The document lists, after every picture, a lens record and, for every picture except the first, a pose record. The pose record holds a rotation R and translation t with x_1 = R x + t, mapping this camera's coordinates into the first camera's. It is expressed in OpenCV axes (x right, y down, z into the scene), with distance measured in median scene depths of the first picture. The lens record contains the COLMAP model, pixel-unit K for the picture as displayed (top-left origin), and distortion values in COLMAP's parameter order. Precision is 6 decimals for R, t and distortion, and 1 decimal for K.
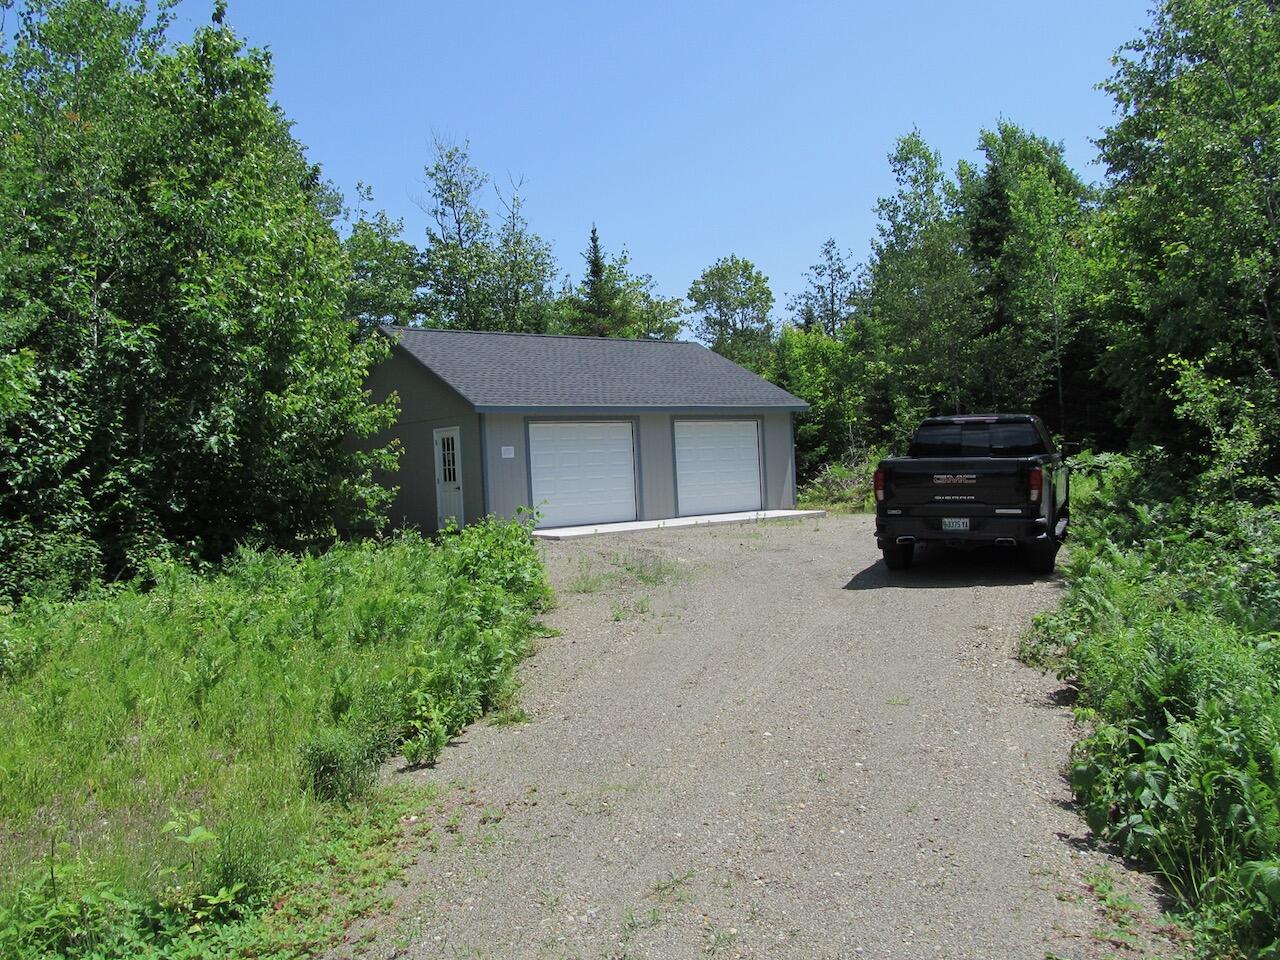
lens RADIAL K [[1083.5, 0, 640.0], [0, 1083.5, 480.0], [0, 0, 1]] dist [-0.035938, 0.003028]
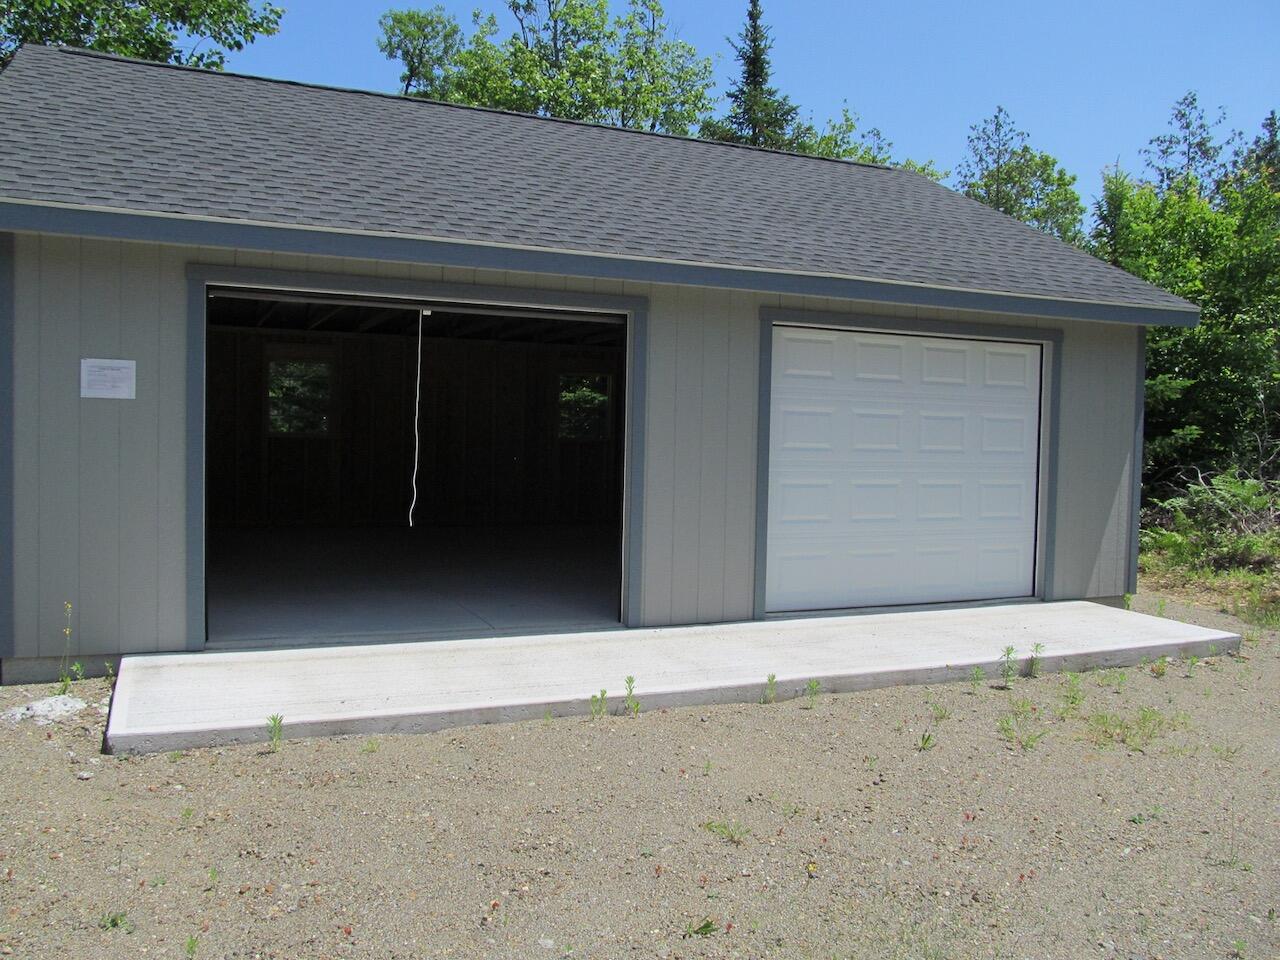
lens RADIAL K [[1053.8, 0, 657.2], [0, 1053.8, 474.8], [0, 0, 1]] dist [-0.038024, -0.005197]
pose [[0.968261, 0.079152, -0.237077, 0.063049], [-0.070035, 0.996453, 0.046647, -0.017382], [0.239928, -0.028563, 0.970370, 0.565703]]
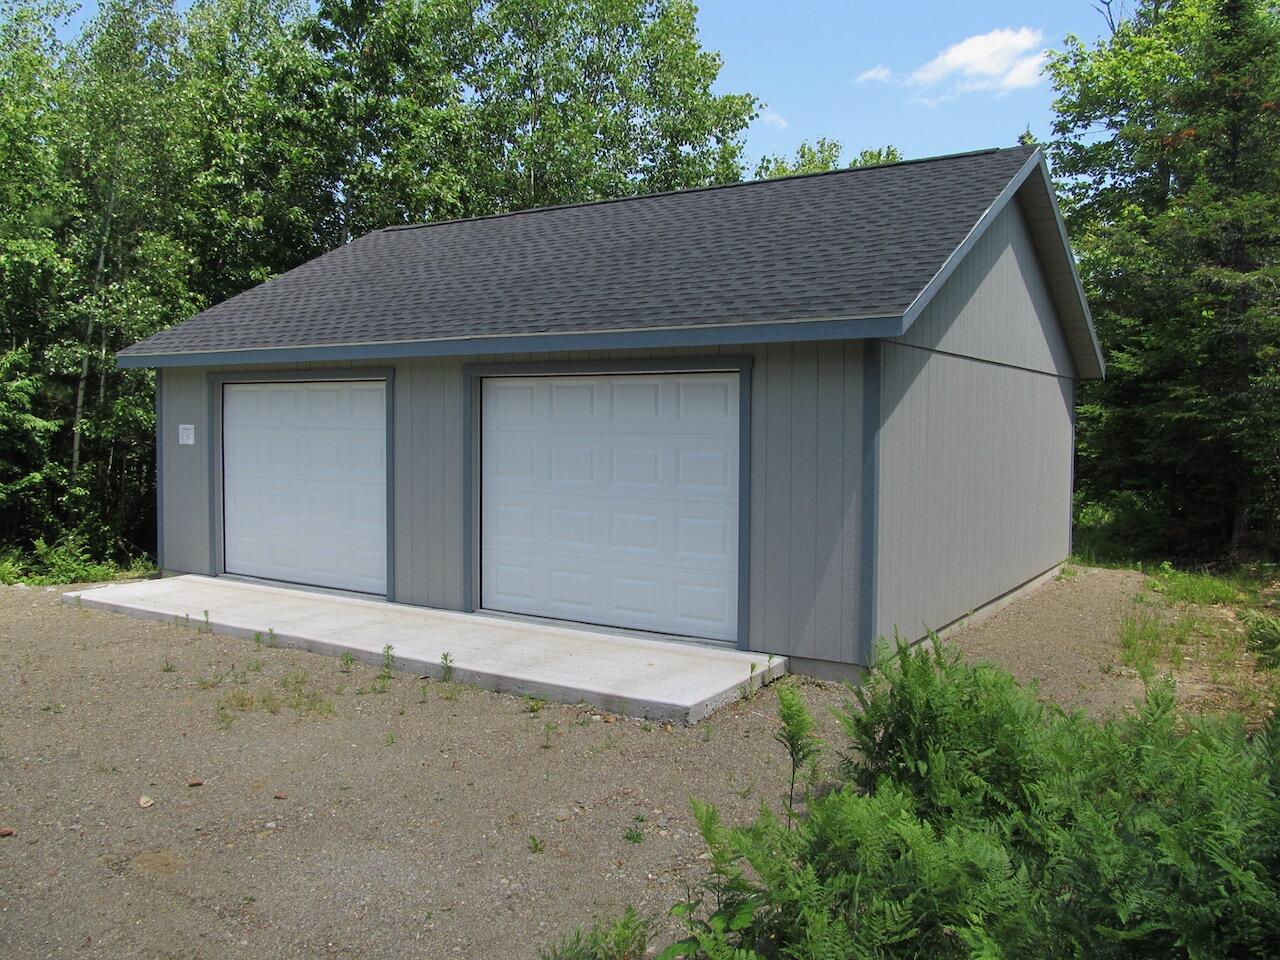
lens RADIAL K [[1083.5, 0, 640.0], [0, 1083.5, 480.0], [0, 0, 1]] dist [-0.035938, 0.003028]
pose [[0.384093, 0.086968, -0.919189, 0.359145], [-0.039951, 0.996187, 0.077560, -0.040804], [0.922430, 0.006932, 0.386103, 0.743453]]
